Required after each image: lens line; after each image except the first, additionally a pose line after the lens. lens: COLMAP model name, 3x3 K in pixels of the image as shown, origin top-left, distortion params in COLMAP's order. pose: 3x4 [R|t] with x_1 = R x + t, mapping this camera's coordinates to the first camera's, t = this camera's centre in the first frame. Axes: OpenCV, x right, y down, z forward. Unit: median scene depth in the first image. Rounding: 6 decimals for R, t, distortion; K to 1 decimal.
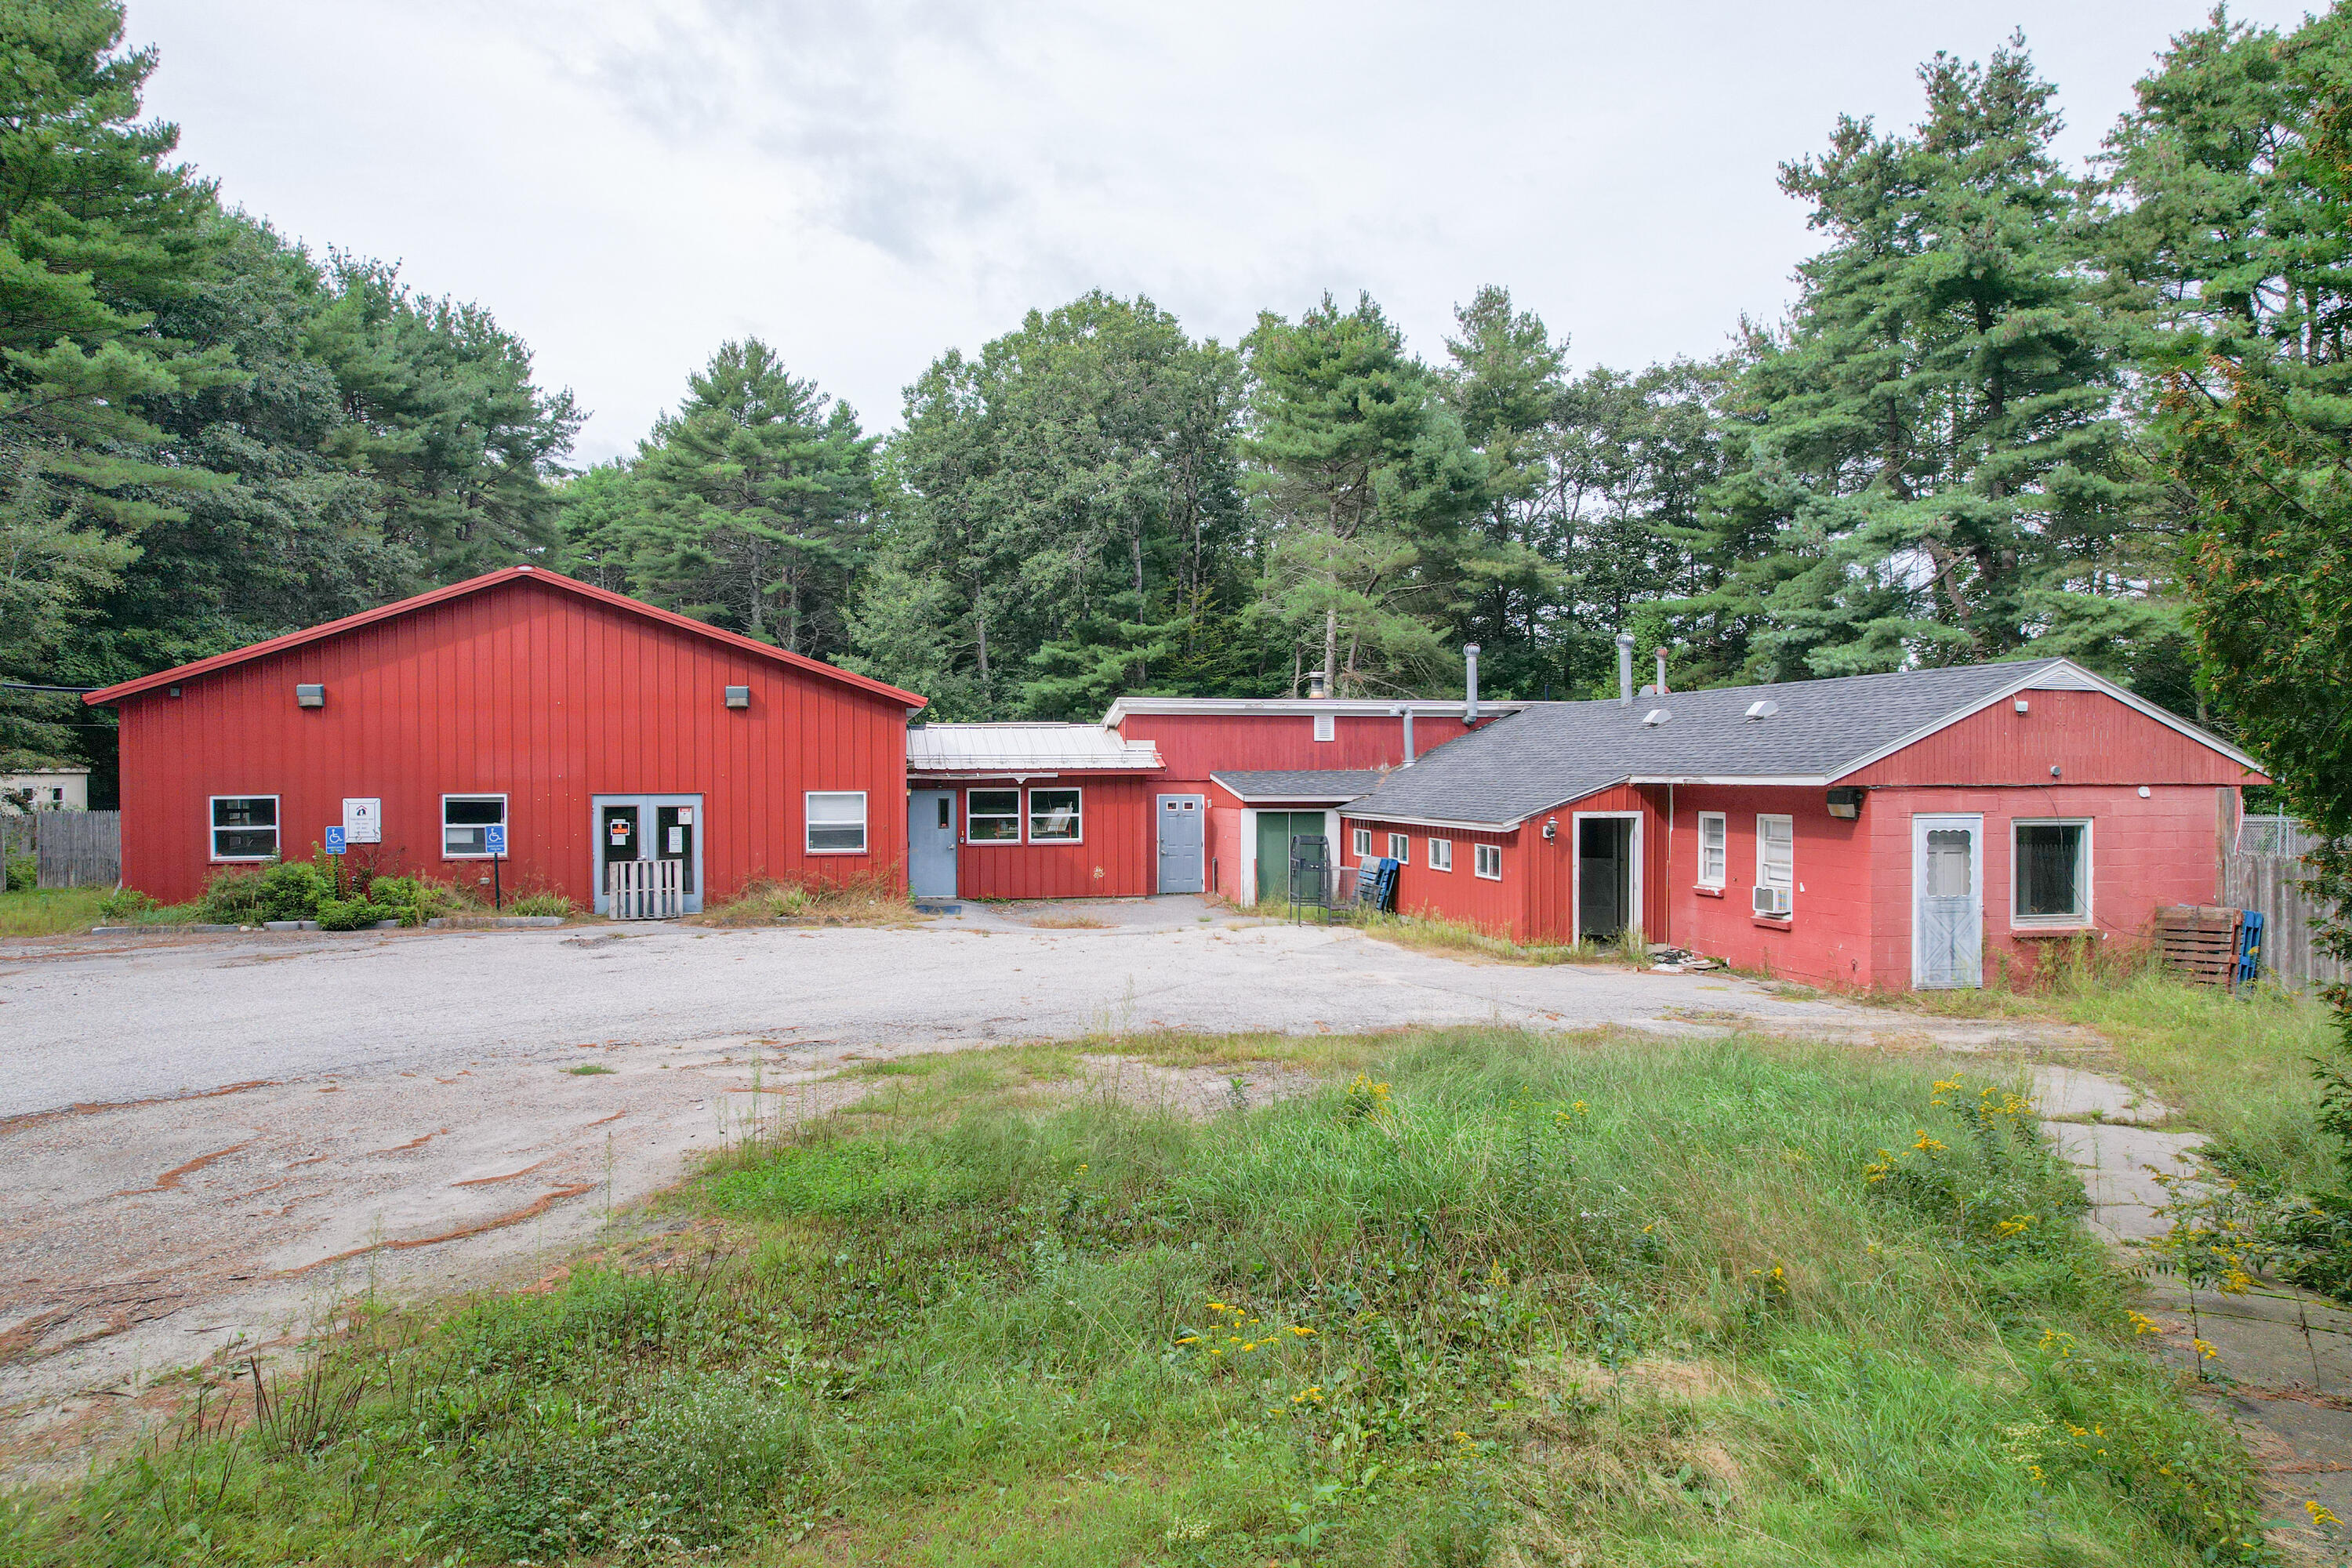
lens RADIAL K [[1503.3, 0, 1159.4], [0, 1503.3, 776.4], [0, 0, 1]] dist [-0.072763, 0.063714]
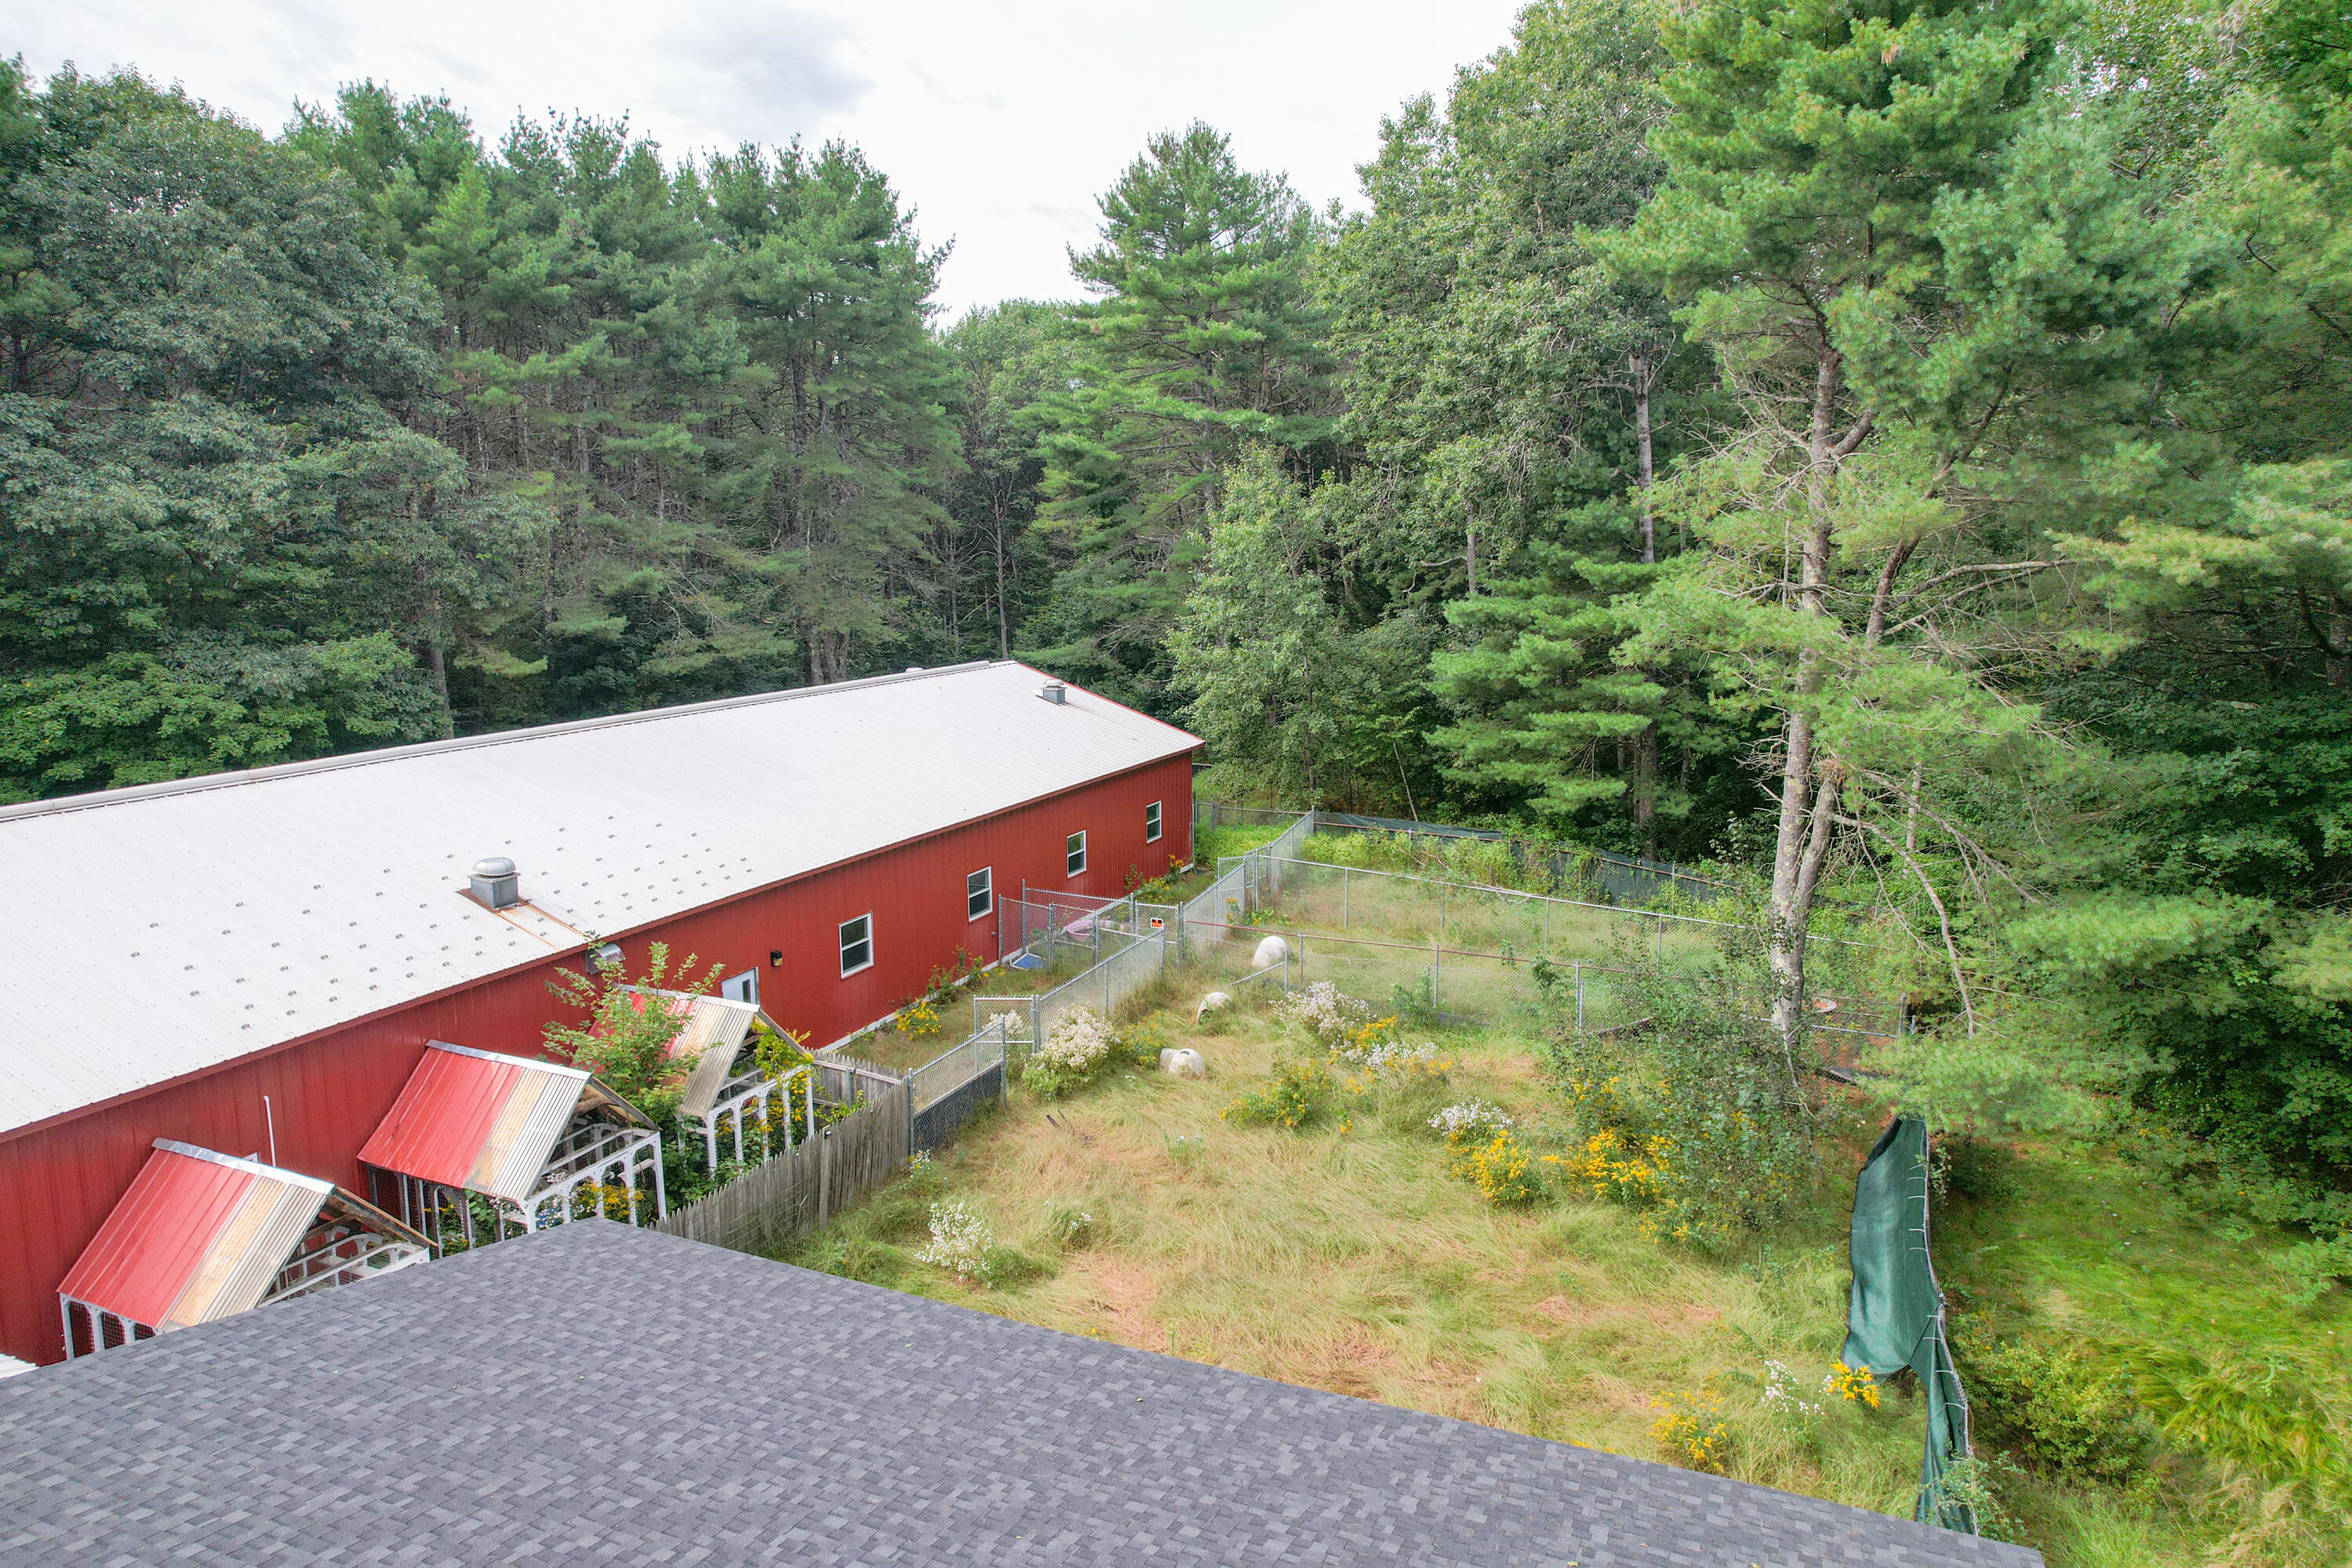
lens RADIAL K [[1503.3, 0, 1159.4], [0, 1503.3, 776.4], [0, 0, 1]] dist [-0.072763, 0.063714]
pose [[0.809824, 0.088387, -0.579977, 0.300929], [-0.000183, 0.988624, 0.150409, -0.177563], [0.586673, -0.121699, 0.800627, 0.735348]]
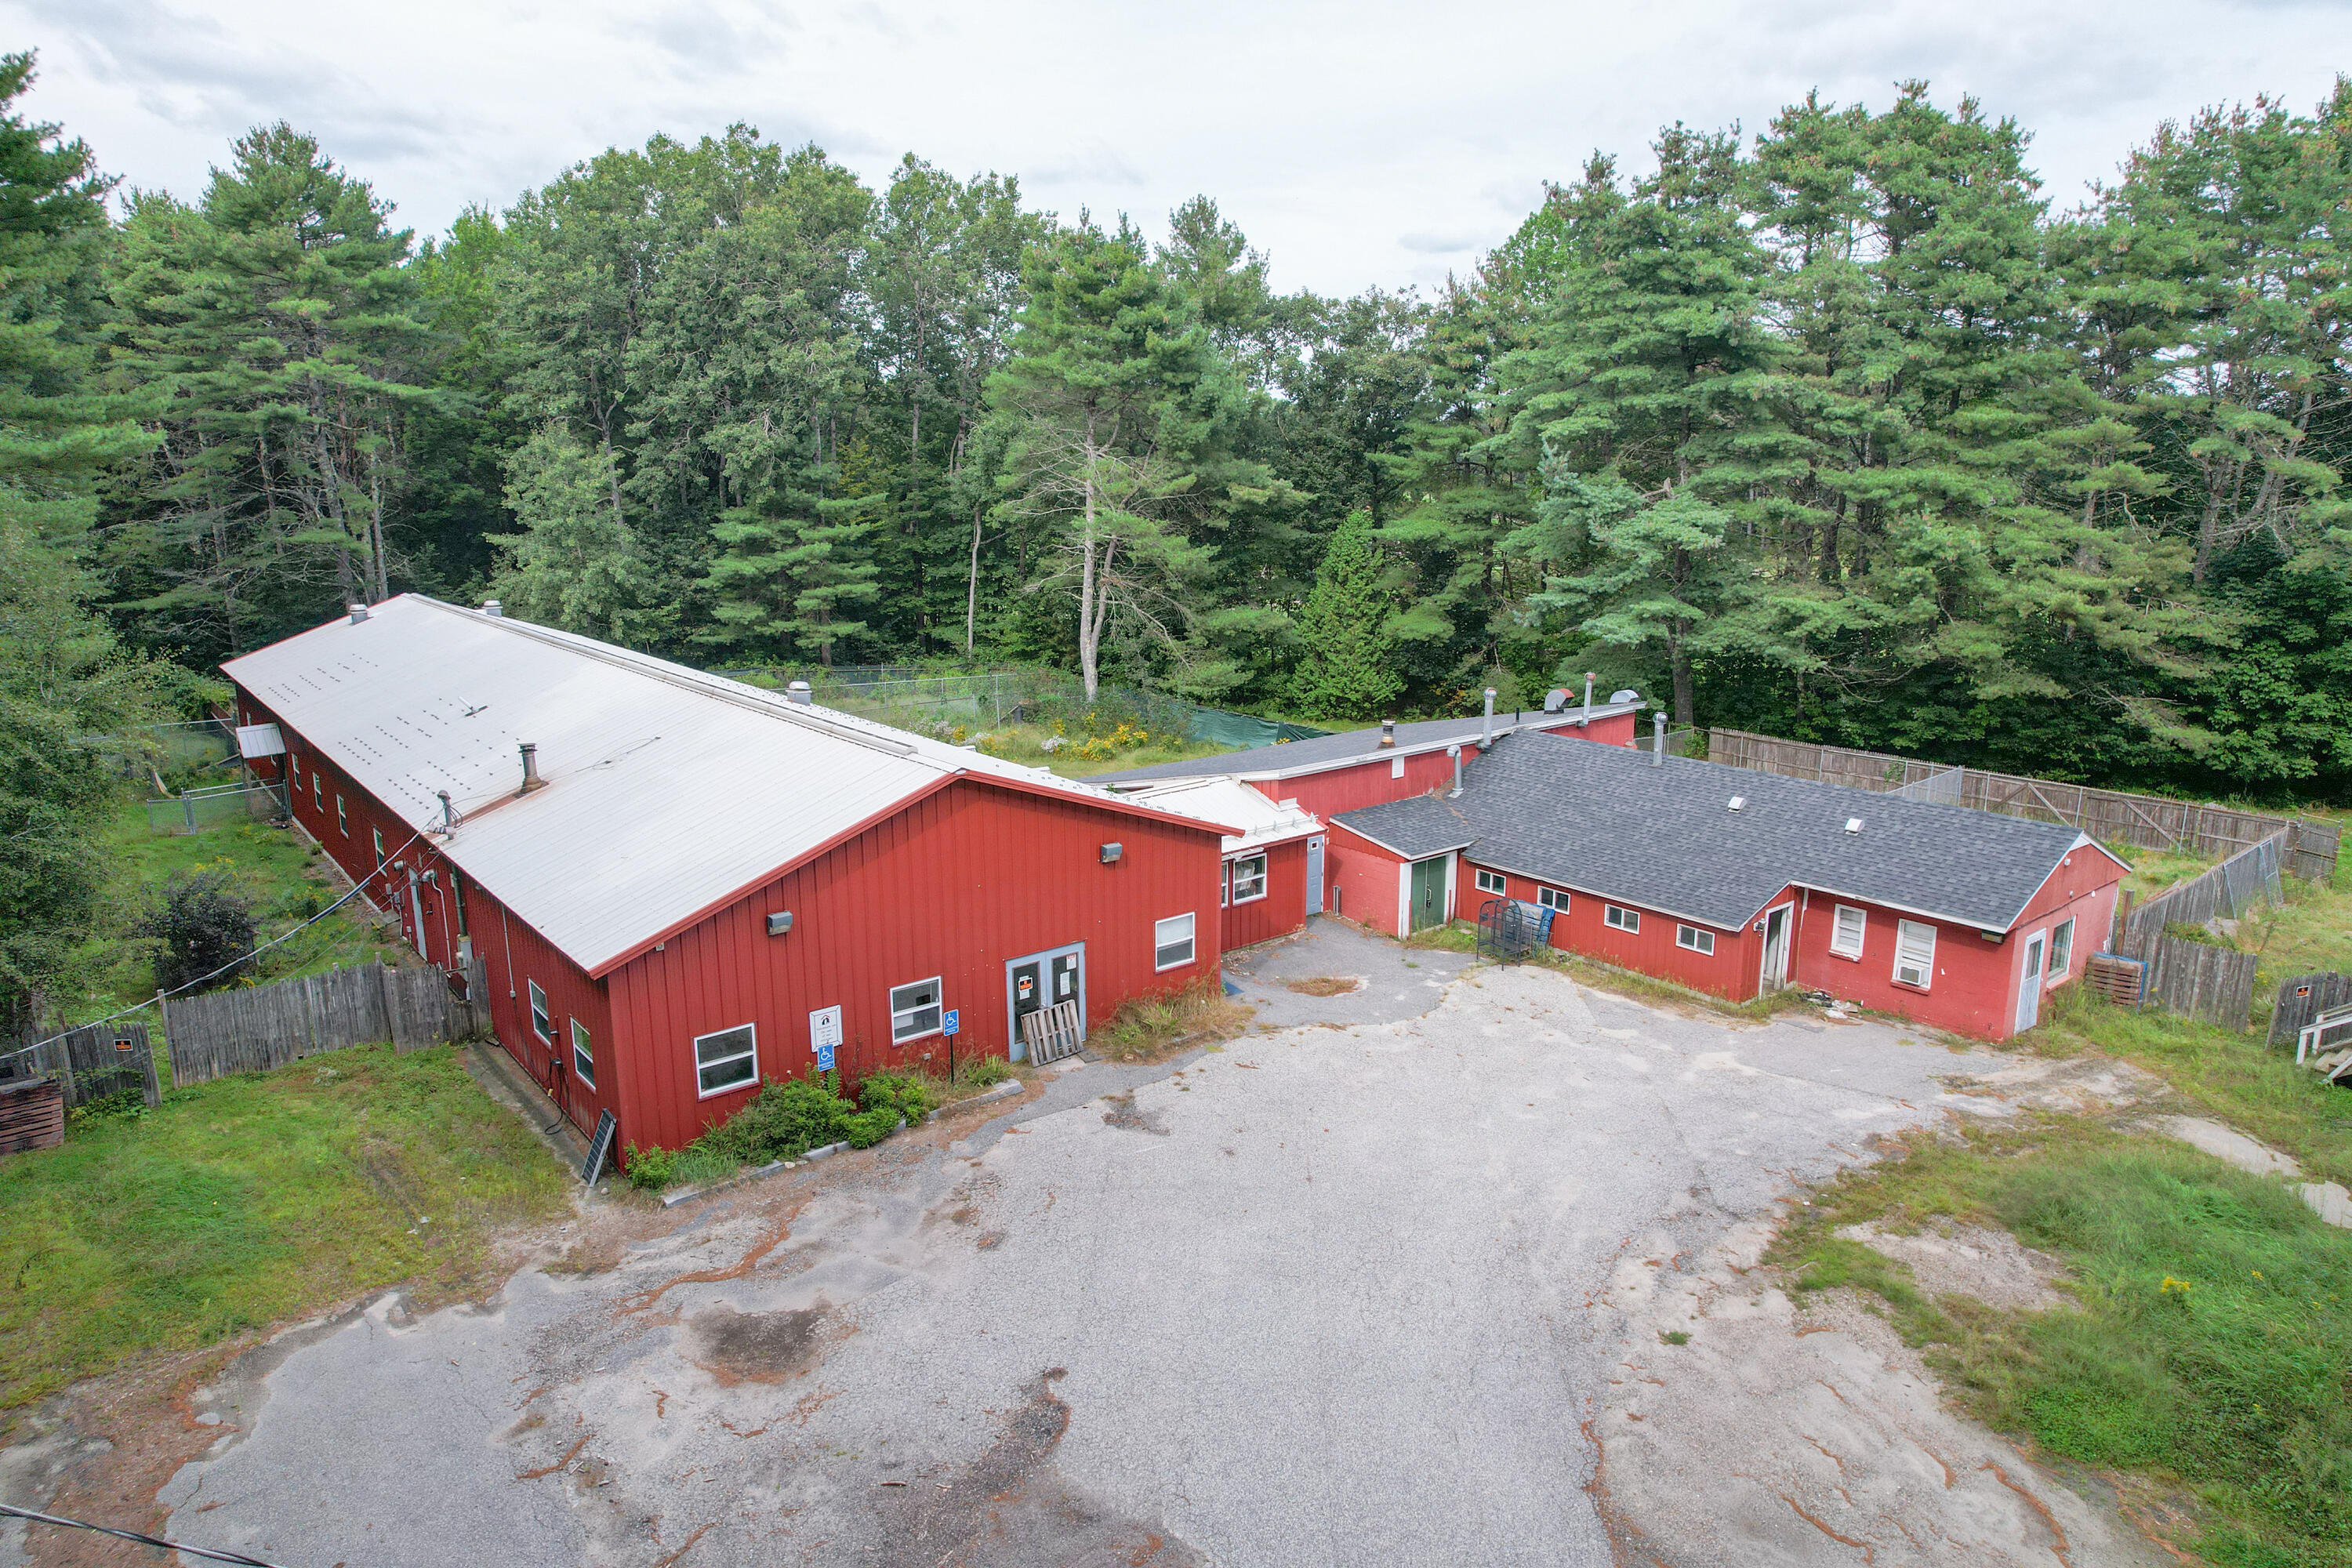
lens RADIAL K [[1503.3, 0, 1159.4], [0, 1503.3, 776.4], [0, 0, 1]] dist [-0.072763, 0.063714]
pose [[0.892142, -0.099093, 0.440752, -0.460214], [0.005017, 0.977759, 0.209672, -0.214439], [-0.451727, -0.184846, 0.872797, 0.007150]]
